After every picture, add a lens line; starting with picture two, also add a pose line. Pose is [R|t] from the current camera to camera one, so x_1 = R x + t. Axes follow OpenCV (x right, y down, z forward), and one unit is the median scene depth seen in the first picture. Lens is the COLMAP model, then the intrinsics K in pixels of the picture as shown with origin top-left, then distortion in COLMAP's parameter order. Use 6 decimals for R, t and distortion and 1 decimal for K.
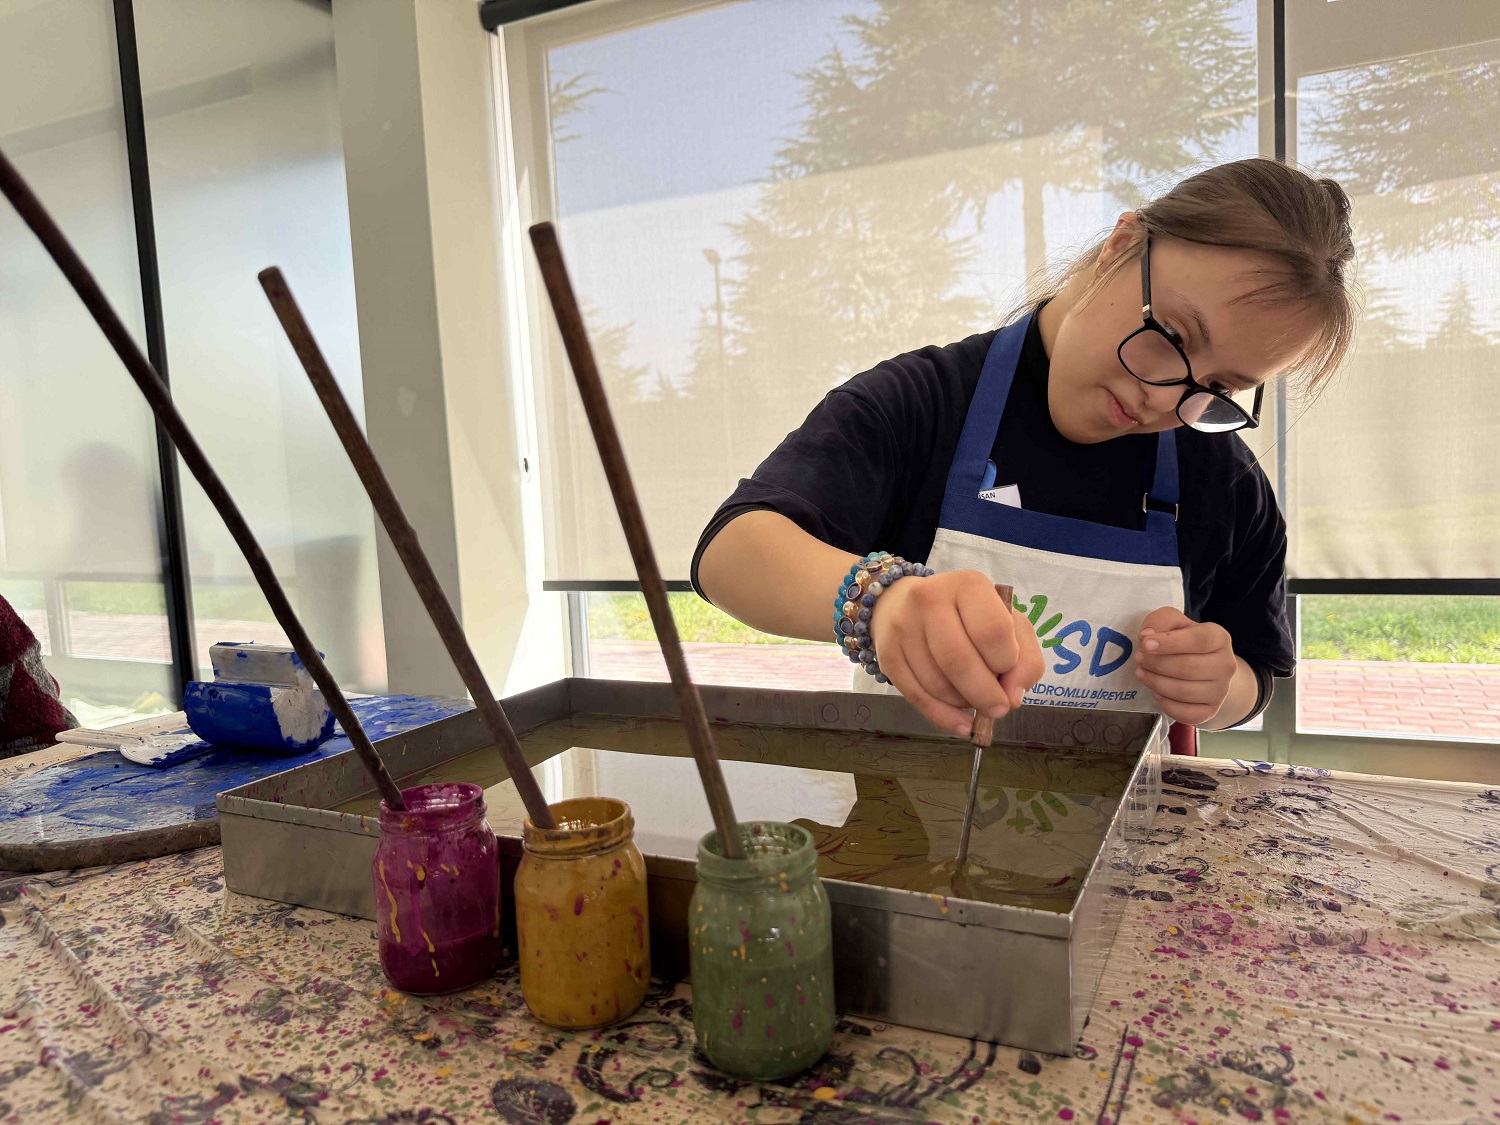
lens RADIAL K [[1069.3, 0, 748.5], [0, 1069.3, 573.5], [0, 0, 1]] dist [0.001708, 0.003457]
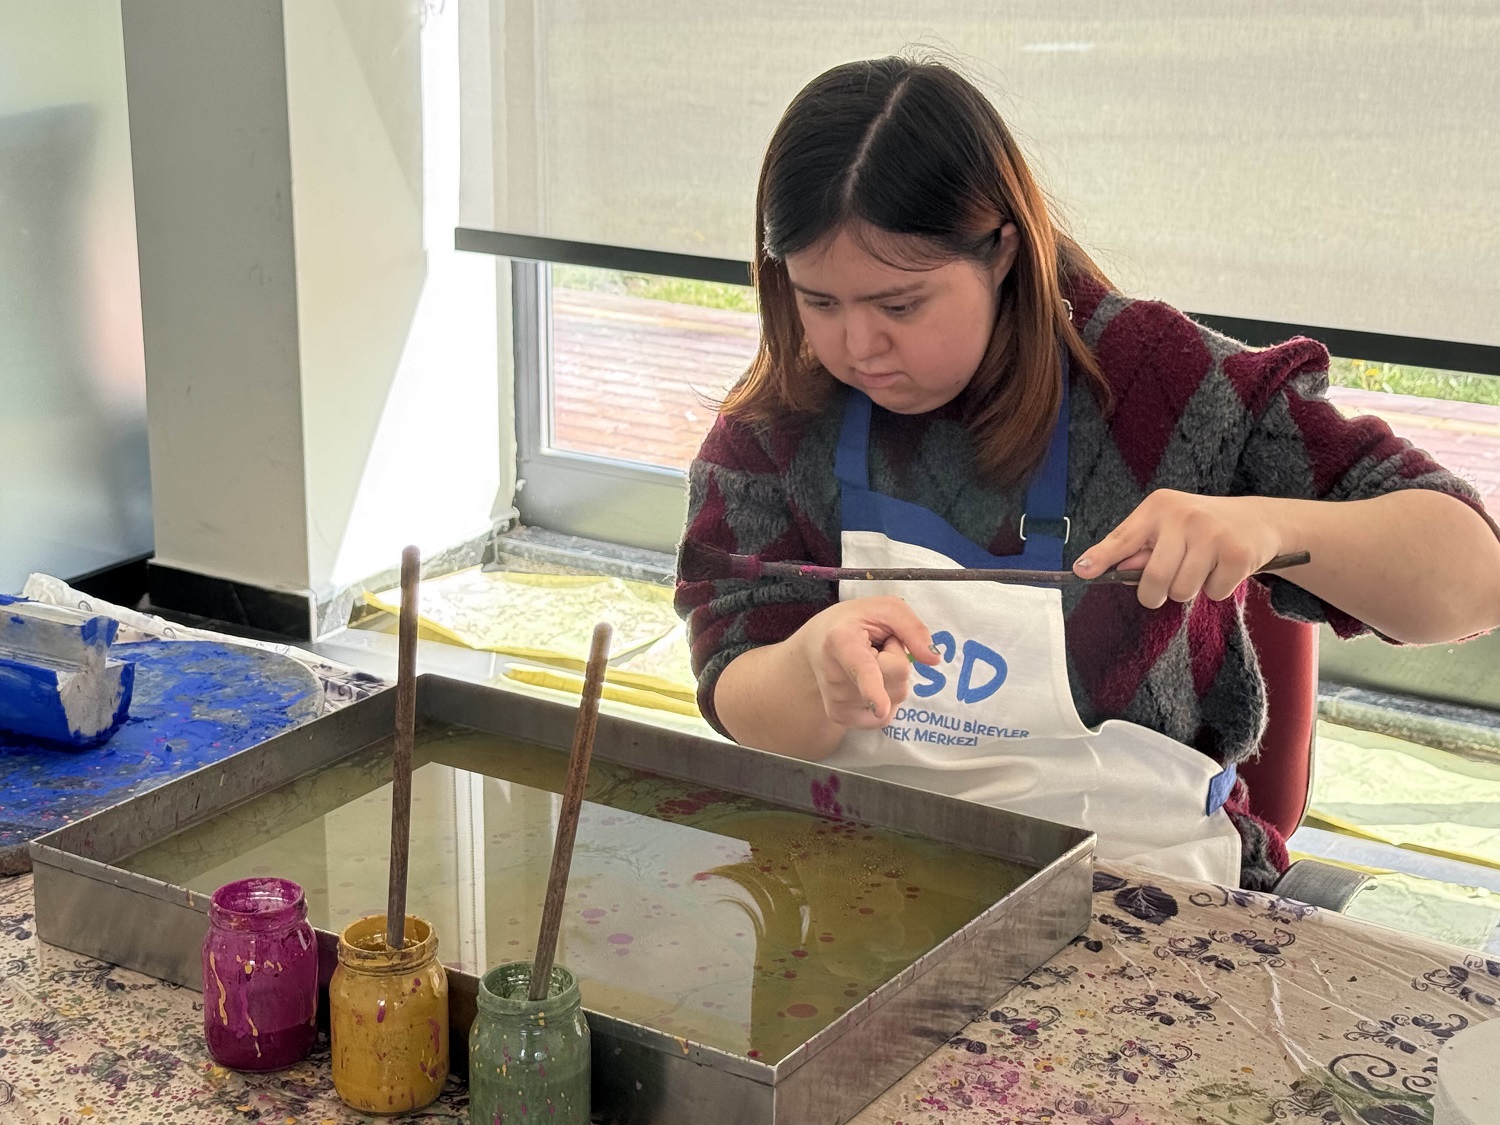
lens RADIAL K [[2716.2, 0, 750.0], [0, 2716.2, 562.5], [0, 0, 1]] dist [0.211911, -0.002490]
pose [[0.992247, 0.087729, -0.088033, 0.401410], [-0.068530, 0.977122, 0.201335, -0.699302], [0.103682, -0.193741, 0.975559, -1.554815]]
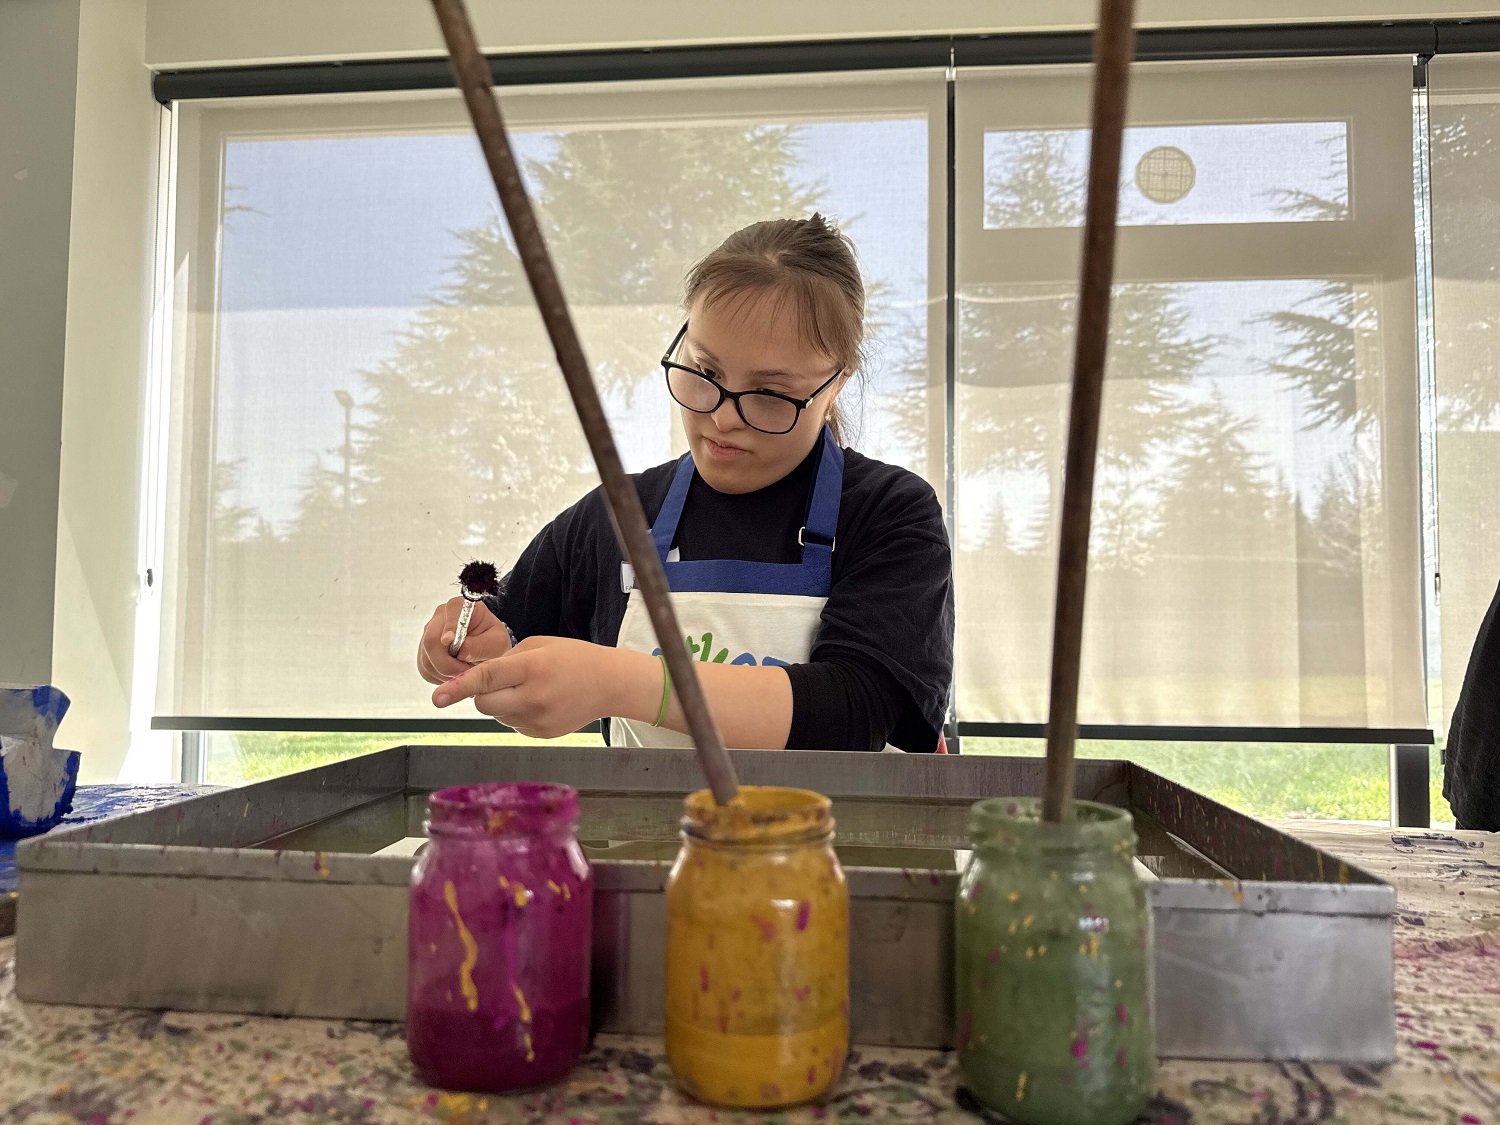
lens RADIAL K [[1054.6, 0, 750.0], [0, 1054.6, 562.5], [0, 0, 1]] dist [0.096256, -0.127171]
pose [[0.935131, 0.079280, 0.345317, -0.396118], [-0.019748, 0.984791, -0.172614, 0.175522], [-0.353750, 0.154598, 0.922475, 0.276599]]
